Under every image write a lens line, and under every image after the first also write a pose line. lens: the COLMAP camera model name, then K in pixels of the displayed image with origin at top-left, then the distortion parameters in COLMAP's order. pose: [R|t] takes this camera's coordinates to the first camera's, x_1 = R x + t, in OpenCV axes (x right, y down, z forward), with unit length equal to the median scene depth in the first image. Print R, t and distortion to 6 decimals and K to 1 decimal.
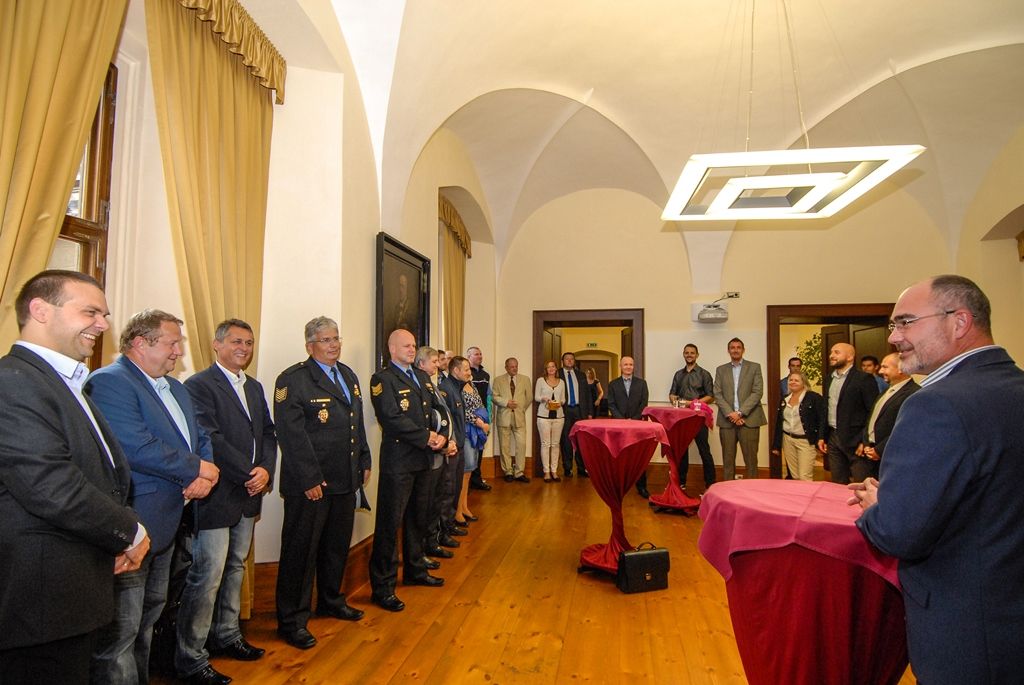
lens RADIAL K [[543.3, 0, 514.4], [0, 543.3, 342.8], [0, 0, 1]] dist [0.019152, -0.037024]
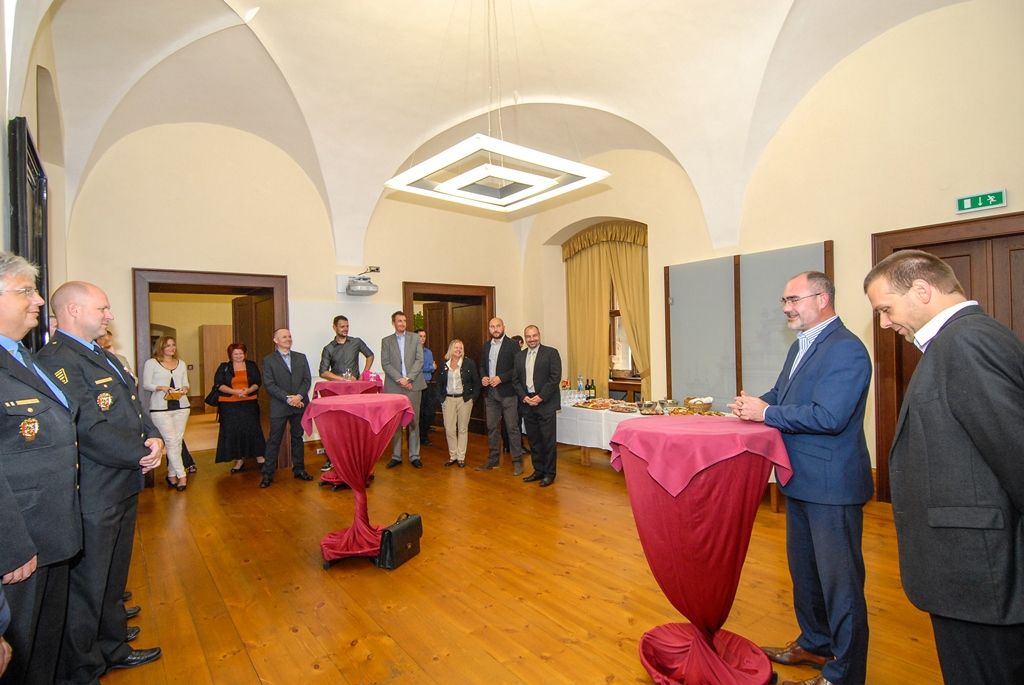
lens RADIAL K [[543.3, 0, 514.4], [0, 543.3, 342.8], [0, 0, 1]] dist [0.019152, -0.037024]
pose [[0.646750, -0.023107, 0.762352, -0.283411], [-0.011891, 0.999114, 0.040371, 0.009824], [-0.762610, -0.035175, 0.645902, 0.162546]]
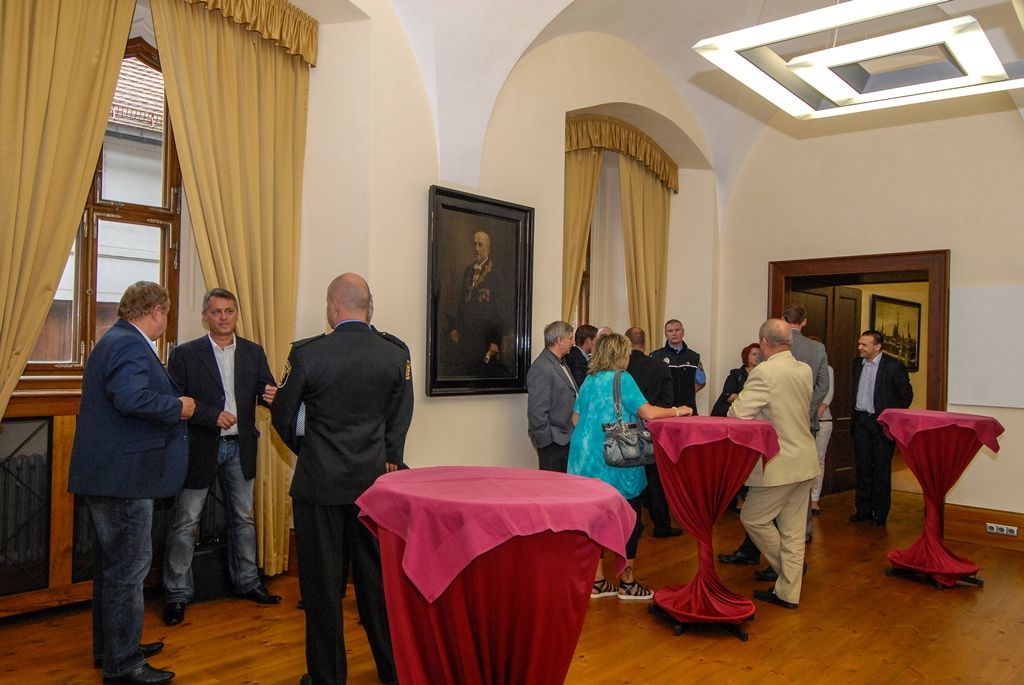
lens RADIAL K [[806.0, 0, 538.5], [0, 806.0, 344.0], [0, 0, 1]] dist [0.025941, -0.000565]
pose [[0.841051, 0.010166, -0.540861, 0.472755], [0.009770, 0.999375, 0.033977, 0.007576], [0.540868, -0.033861, 0.840426, -0.012085]]
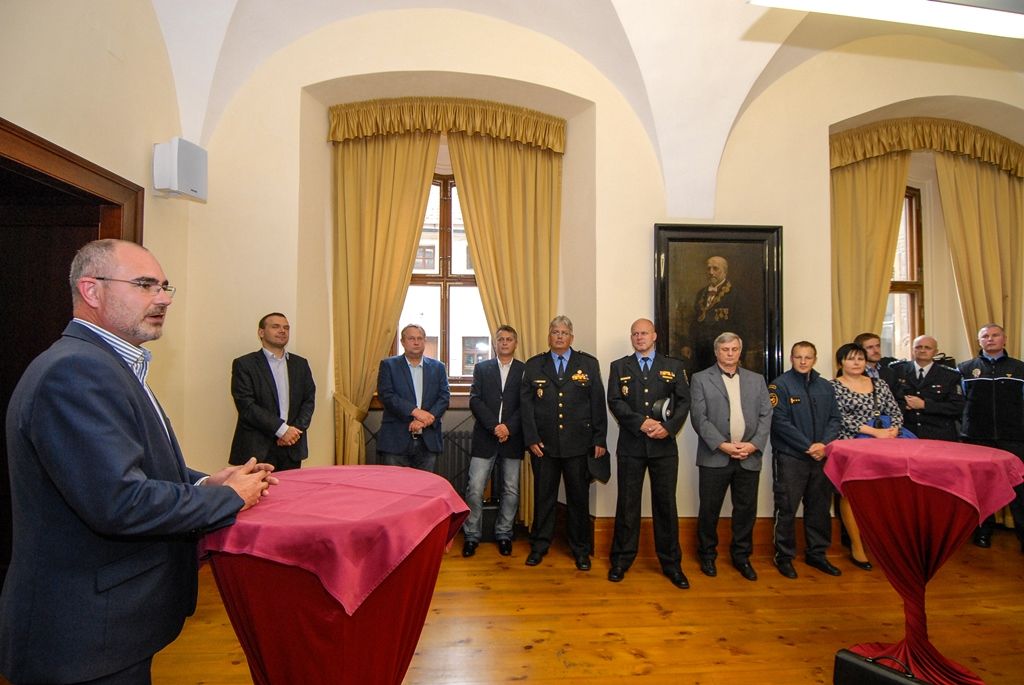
lens RADIAL K [[543.3, 0, 514.4], [0, 543.3, 342.8], [0, 0, 1]] dist [0.019152, -0.037024]
pose [[0.200573, -0.043068, -0.978732, 0.537489], [0.044886, 0.998388, -0.034735, 0.033610], [0.978650, -0.036965, 0.202183, 0.403145]]
